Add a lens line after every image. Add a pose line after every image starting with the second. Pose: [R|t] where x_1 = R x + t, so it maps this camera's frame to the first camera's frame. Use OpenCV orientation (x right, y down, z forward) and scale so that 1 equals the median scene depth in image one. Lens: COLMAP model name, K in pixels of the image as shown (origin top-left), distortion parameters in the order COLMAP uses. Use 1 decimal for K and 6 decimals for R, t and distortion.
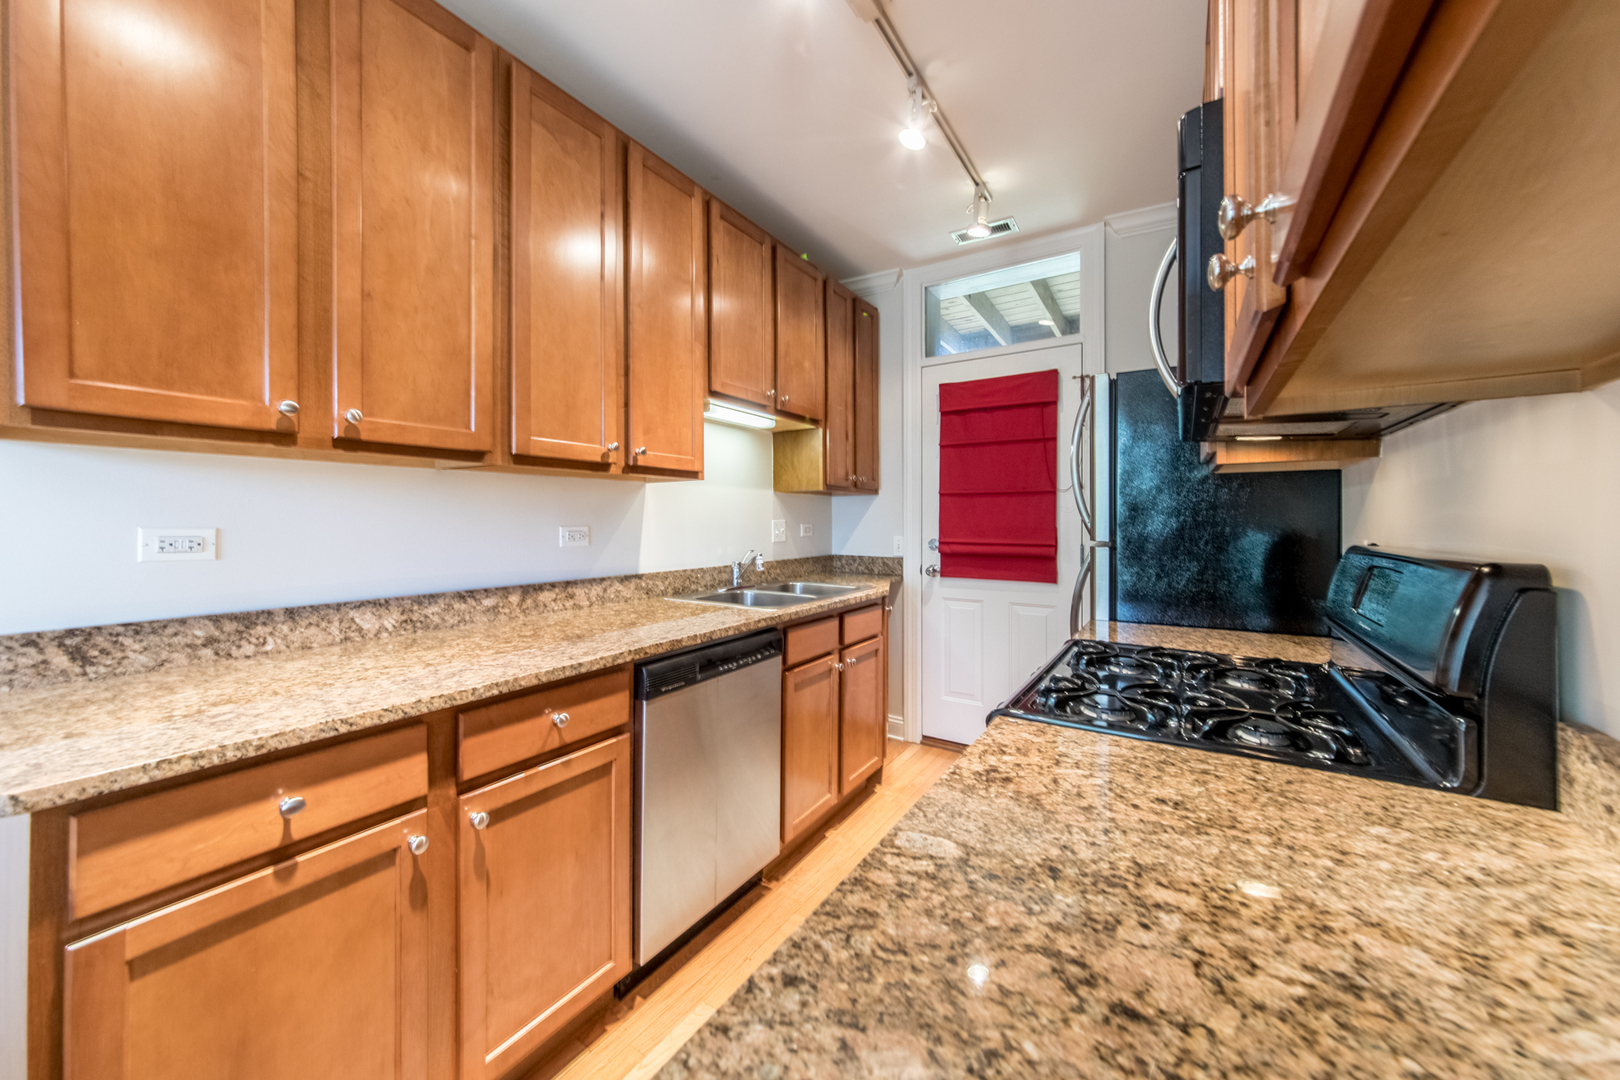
lens RADIAL K [[584.0, 0, 818.3], [0, 584.0, 517.2], [0, 0, 1]] dist [-0.005421, 0.000240]
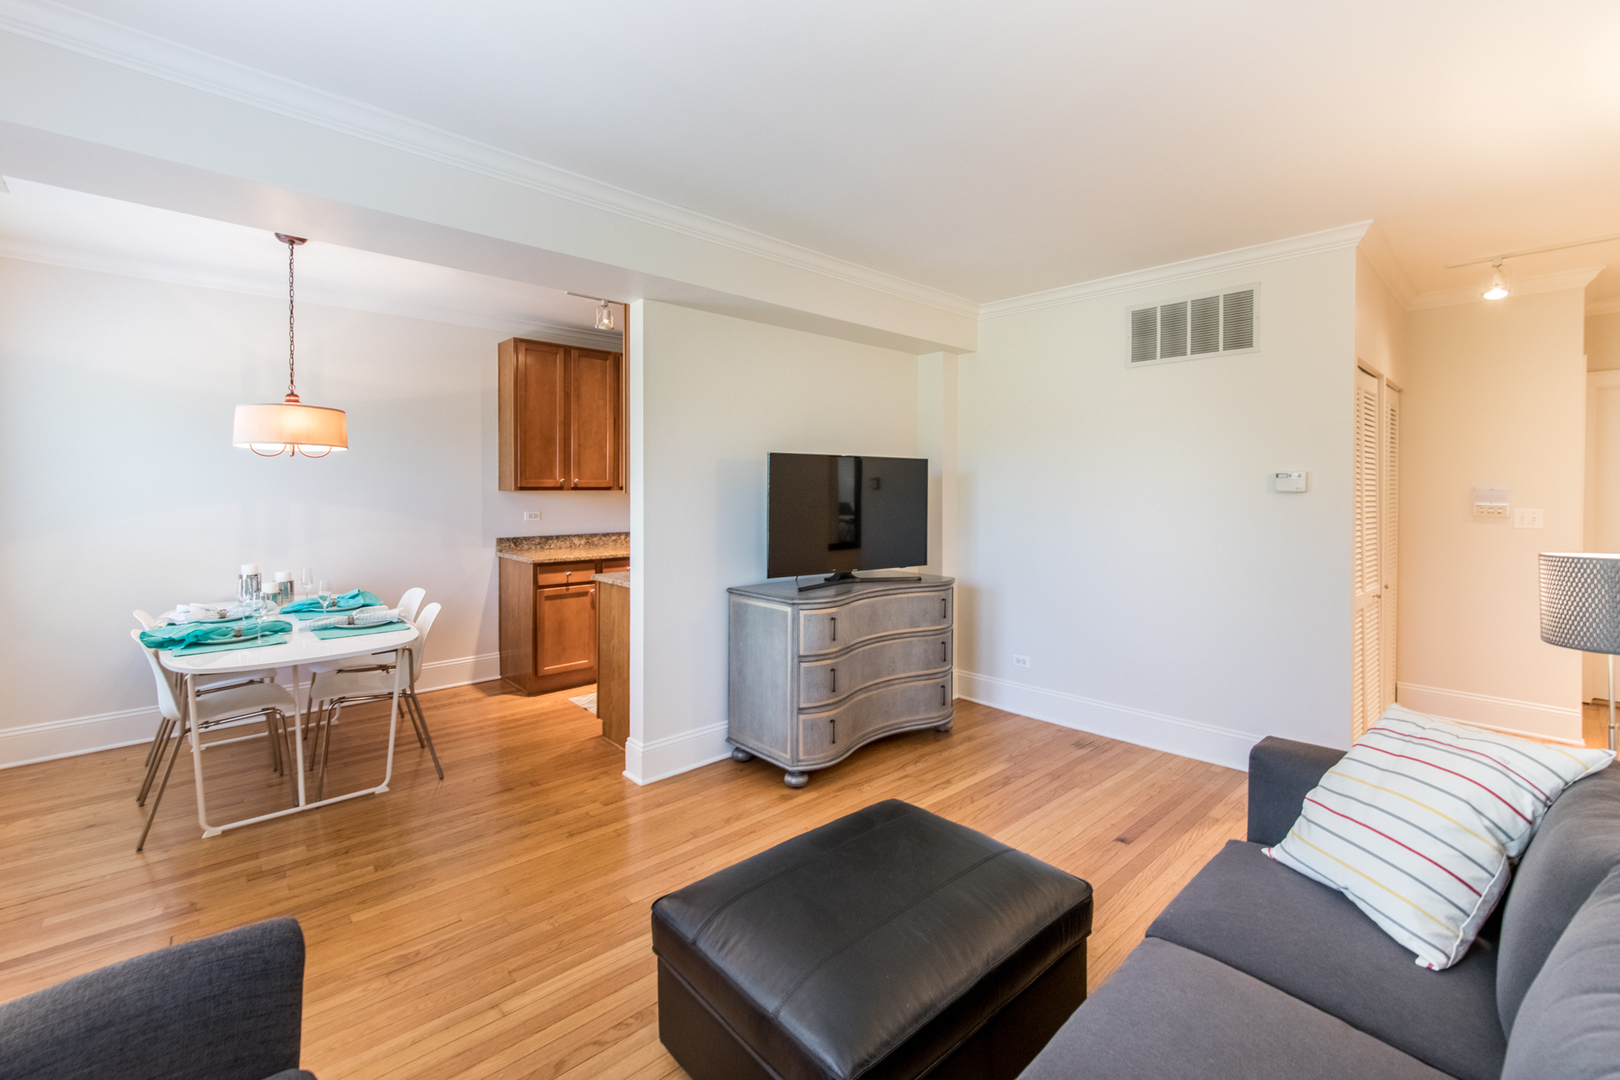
lens RADIAL K [[698.5, 0, 832.8], [0, 698.5, 478.2], [0, 0, 1]] dist [-0.004185, 0.000173]
pose [[0.968664, 0.013233, -0.248021, 1.691707], [-0.012609, 0.999912, 0.004103, -0.218923], [0.248053, -0.000847, 0.968746, -2.616051]]
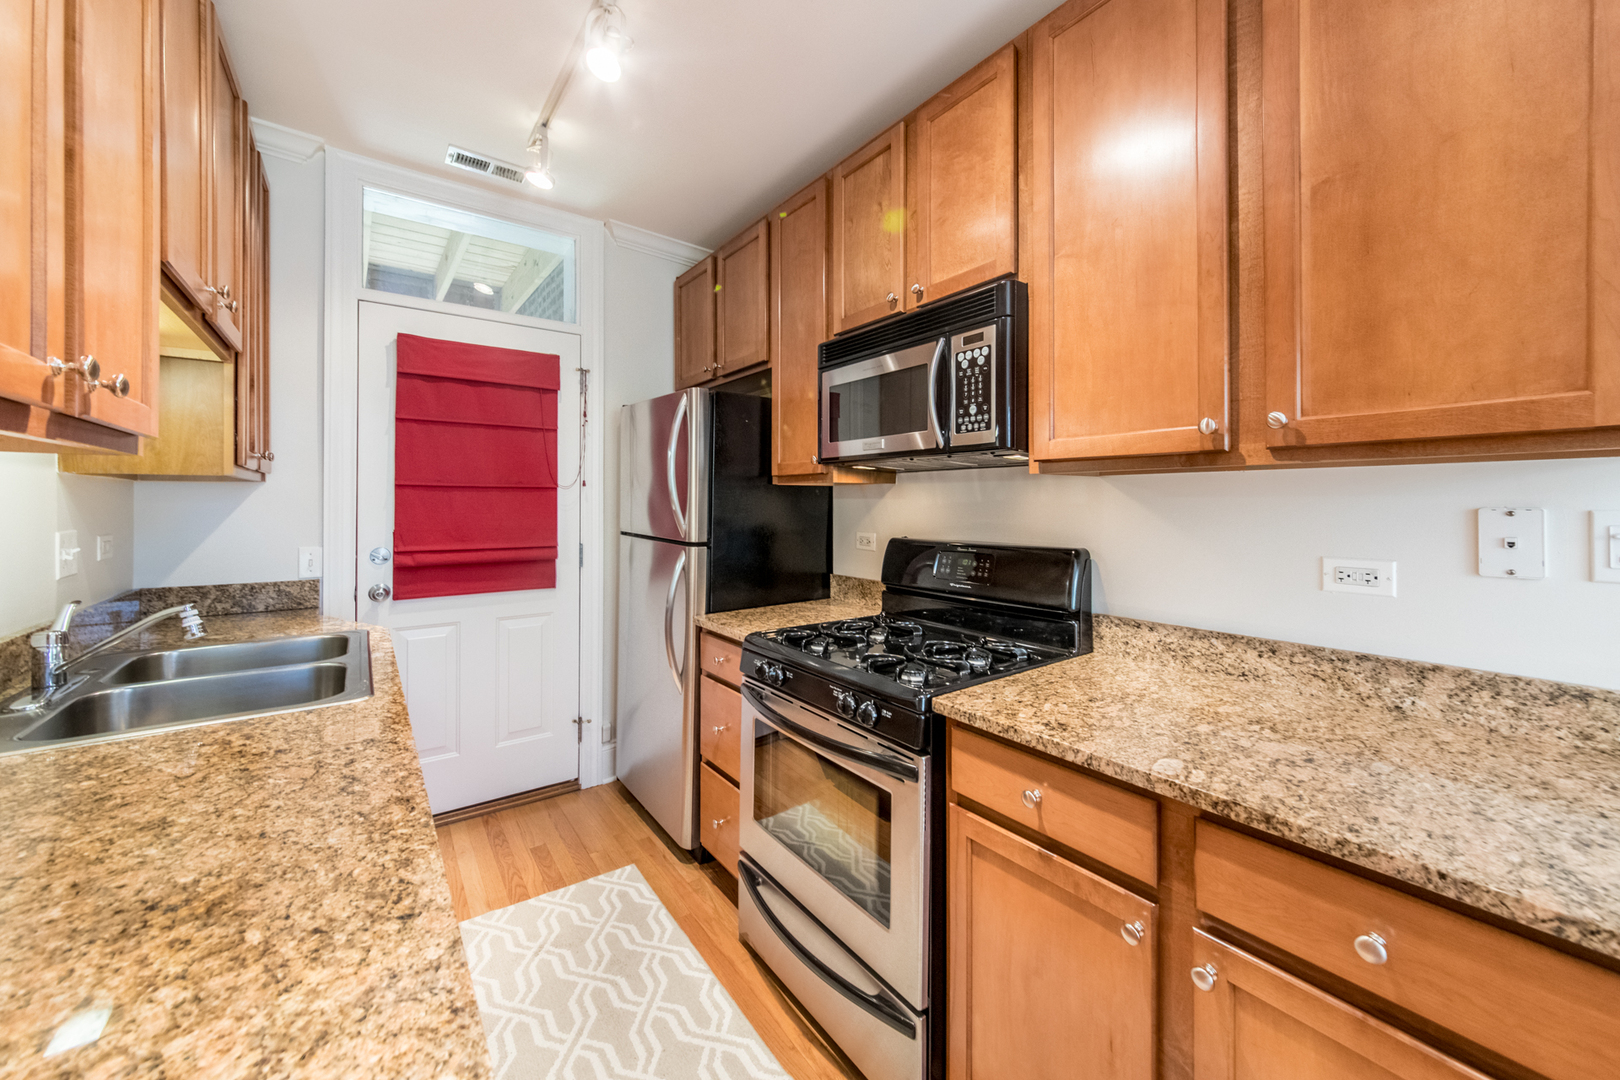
lens RADIAL K [[604.0, 0, 817.9], [0, 604.0, 495.9], [0, 0, 1]] dist [-0.007008, 0.000609]
pose [[0.366237, 0.008681, 0.930481, -0.727180], [-0.003132, 0.999962, -0.008097, -0.053856], [-0.930516, 0.000051, 0.366250, 0.582413]]
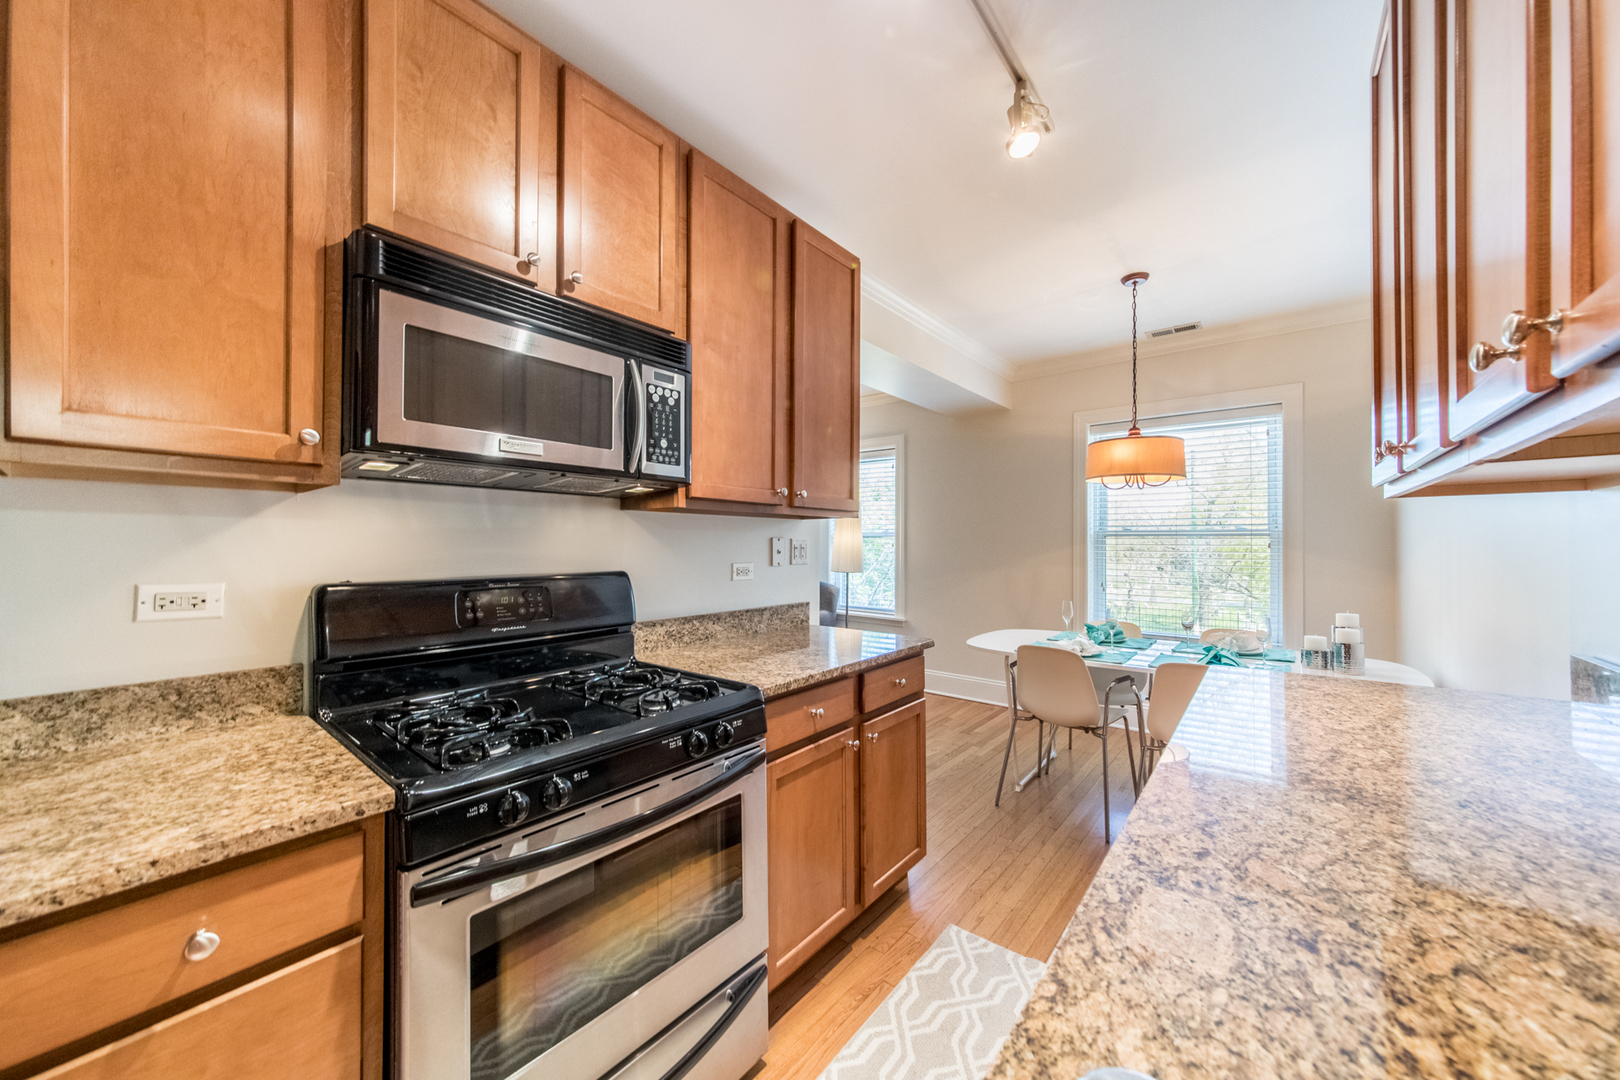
lens RADIAL K [[584.0, 0, 819.6], [0, 584.0, 532.9], [0, 0, 1]] dist [-0.005421, 0.000240]
pose [[-0.993237, 0.002137, 0.116087, -0.007959], [-0.000704, 0.999701, -0.024423, -0.014444], [-0.116105, -0.024339, -0.992939, 1.883347]]
